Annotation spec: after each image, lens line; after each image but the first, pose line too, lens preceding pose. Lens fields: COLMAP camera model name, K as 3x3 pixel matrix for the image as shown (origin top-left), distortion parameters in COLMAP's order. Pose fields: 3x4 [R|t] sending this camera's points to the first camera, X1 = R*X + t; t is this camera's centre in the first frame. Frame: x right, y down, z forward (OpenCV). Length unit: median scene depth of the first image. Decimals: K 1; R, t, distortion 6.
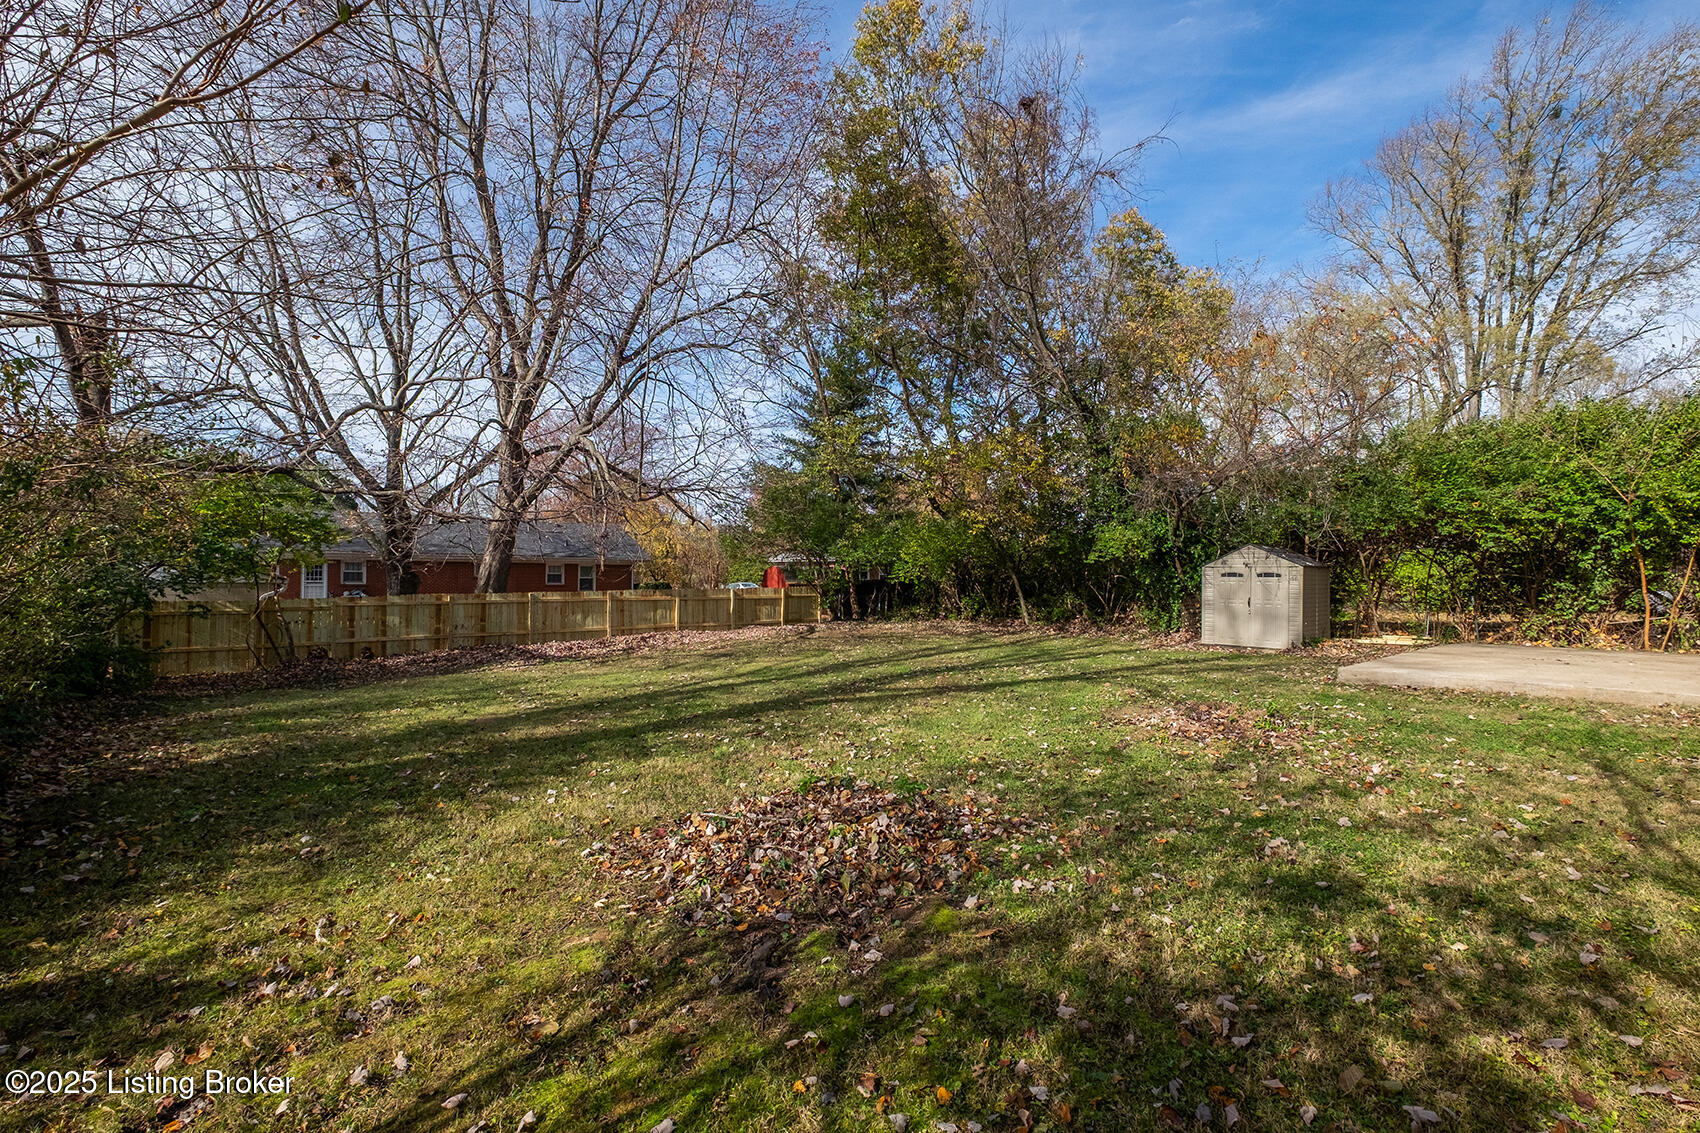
lens RADIAL K [[746.8, 0, 850.0], [0, 746.8, 566.5], [0, 0, 1]] dist [-0.000354, -0.000357]
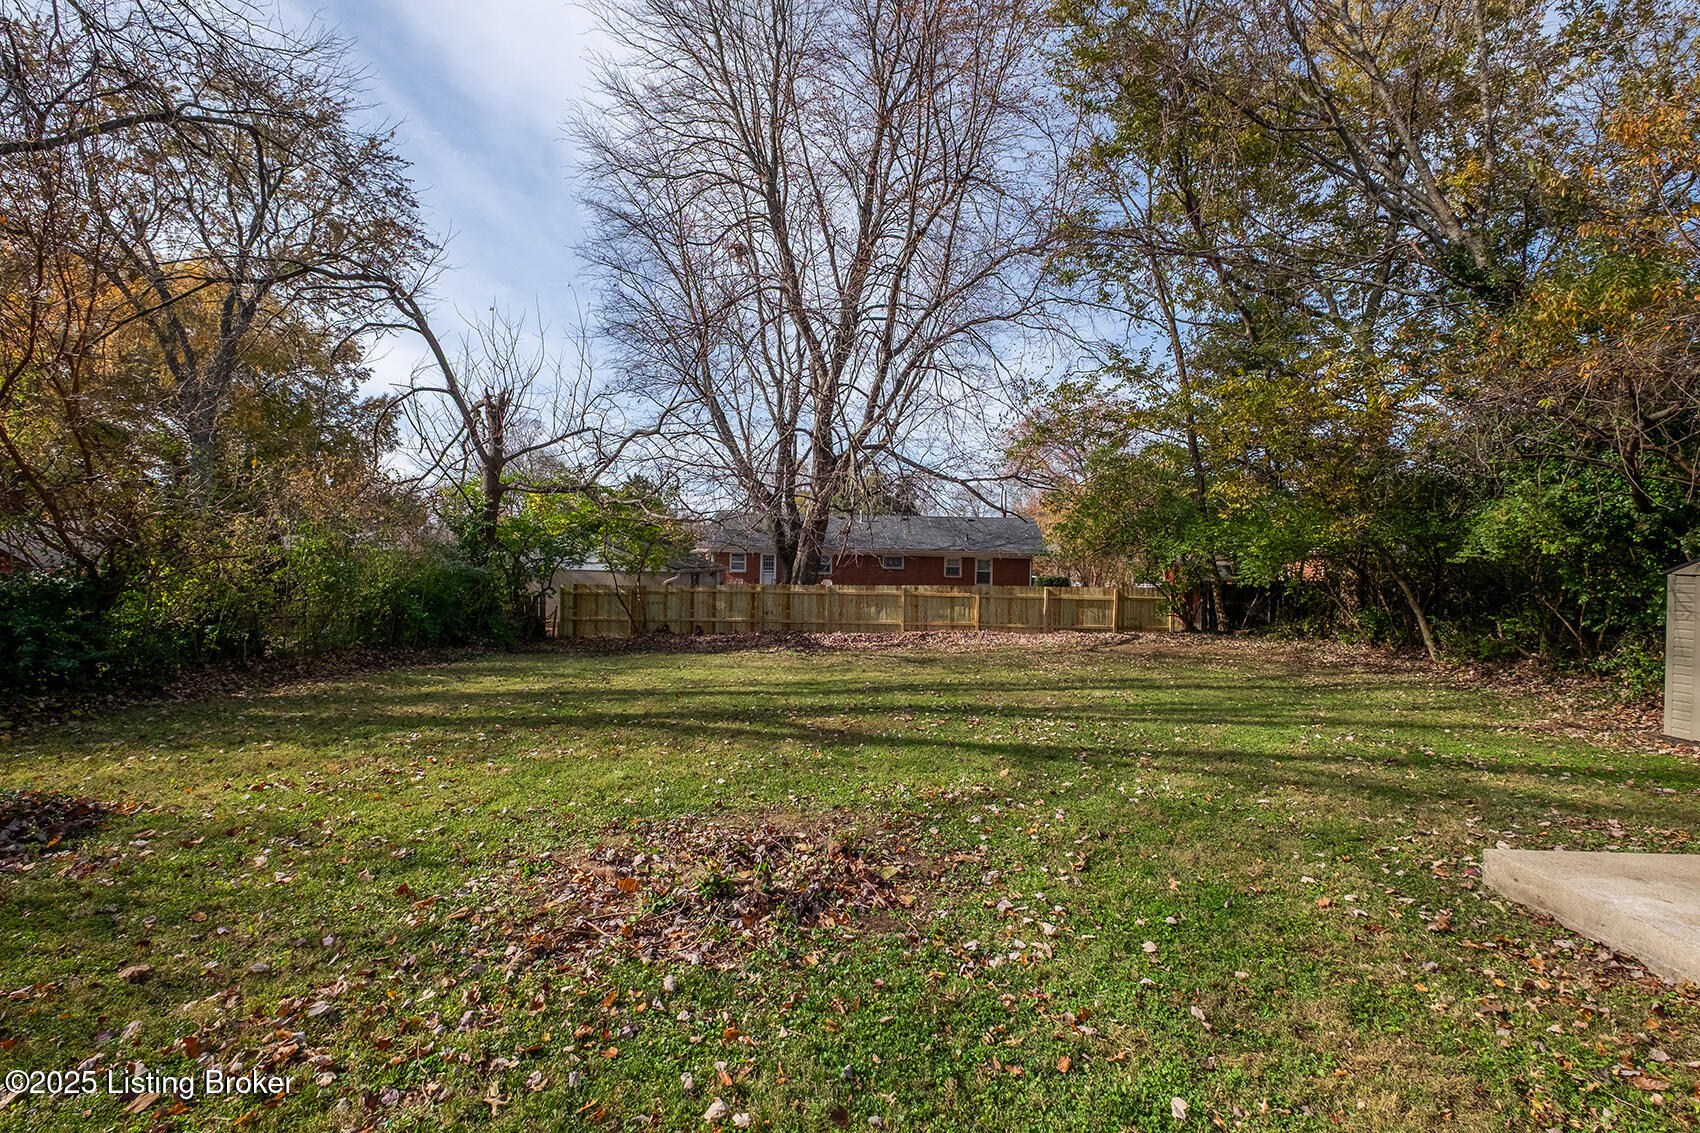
lens RADIAL K [[746.8, 0, 850.0], [0, 746.8, 566.5], [0, 0, 1]] dist [-0.000354, -0.000357]
pose [[0.741884, 0.013927, -0.670383, 0.281075], [-0.006473, 0.999886, 0.013609, -0.006091], [0.670497, -0.005757, 0.741890, 0.199379]]
